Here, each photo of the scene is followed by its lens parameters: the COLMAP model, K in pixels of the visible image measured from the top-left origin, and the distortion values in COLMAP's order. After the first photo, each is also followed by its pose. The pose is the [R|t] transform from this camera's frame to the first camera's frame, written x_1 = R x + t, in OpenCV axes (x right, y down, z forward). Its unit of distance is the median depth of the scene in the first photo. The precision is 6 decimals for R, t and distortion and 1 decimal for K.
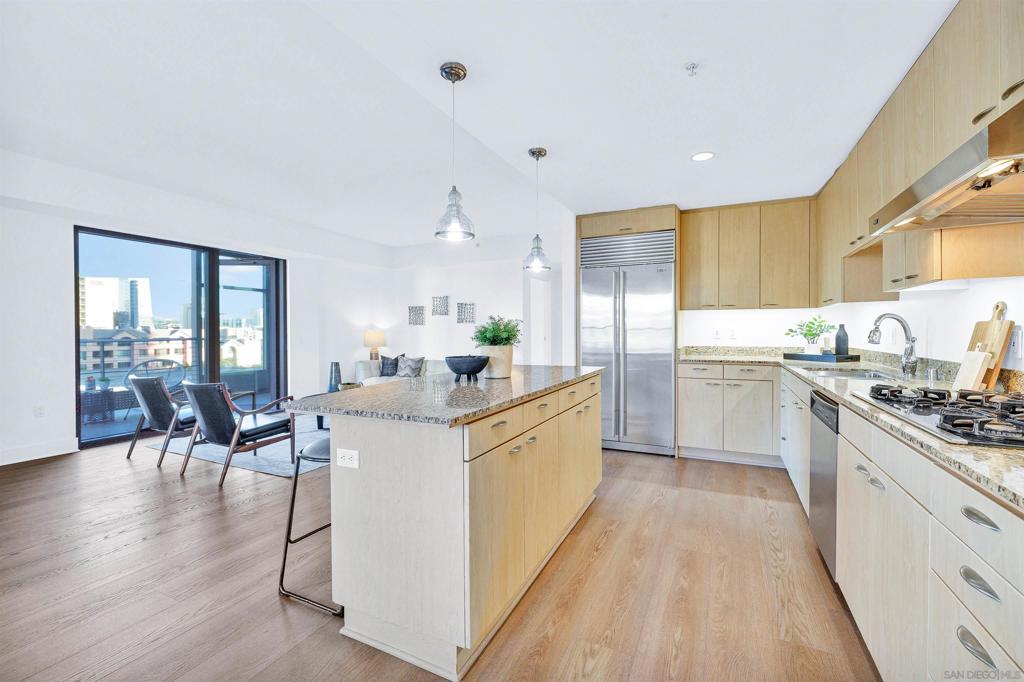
lens RADIAL K [[438.7, 0, 509.5], [0, 438.7, 335.6], [0, 0, 1]] dist [-0.002483, -0.000015]
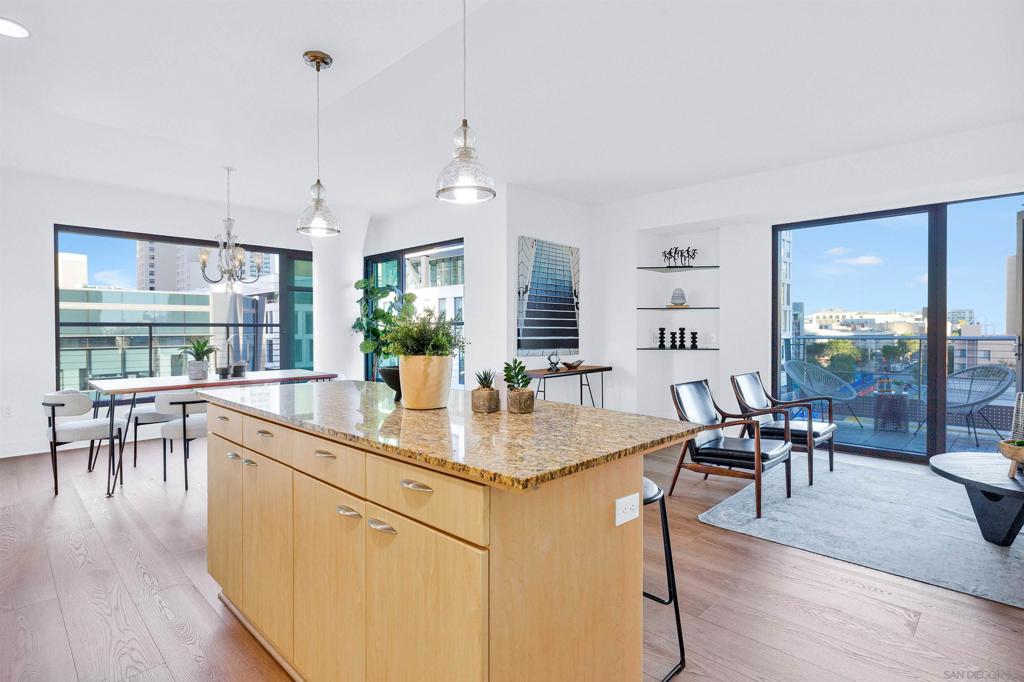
lens RADIAL K [[516.5, 0, 510.1], [0, 516.5, 335.4], [0, 0, 1]] dist [-0.000479, -0.000021]
pose [[-0.318465, 0.014987, -0.947816, 0.247380], [-0.004140, 0.999843, 0.017200, -0.007658], [0.947926, 0.009402, -0.318353, 0.544748]]
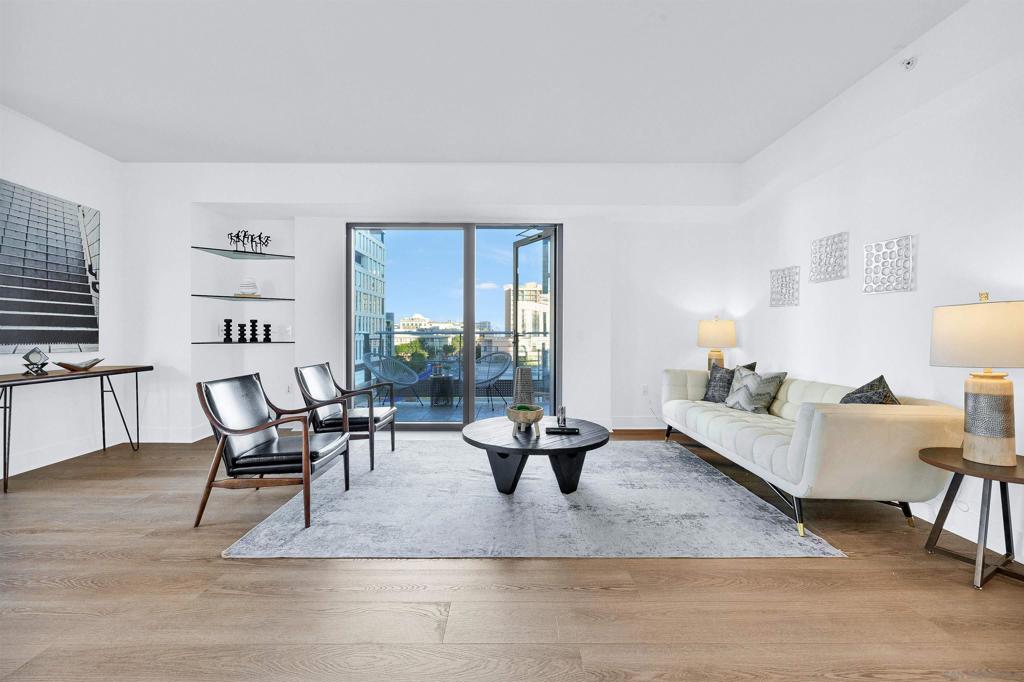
lens RADIAL K [[425.9, 0, 512.0], [0, 425.9, 341.0], [0, 0, 1]] dist [-0.000375, -0.000016]
pose [[0.442862, 0.018135, -0.896407, 0.091953], [-0.010127, 0.999833, 0.015224, 0.012957], [0.896533, 0.002336, 0.442971, 0.611725]]
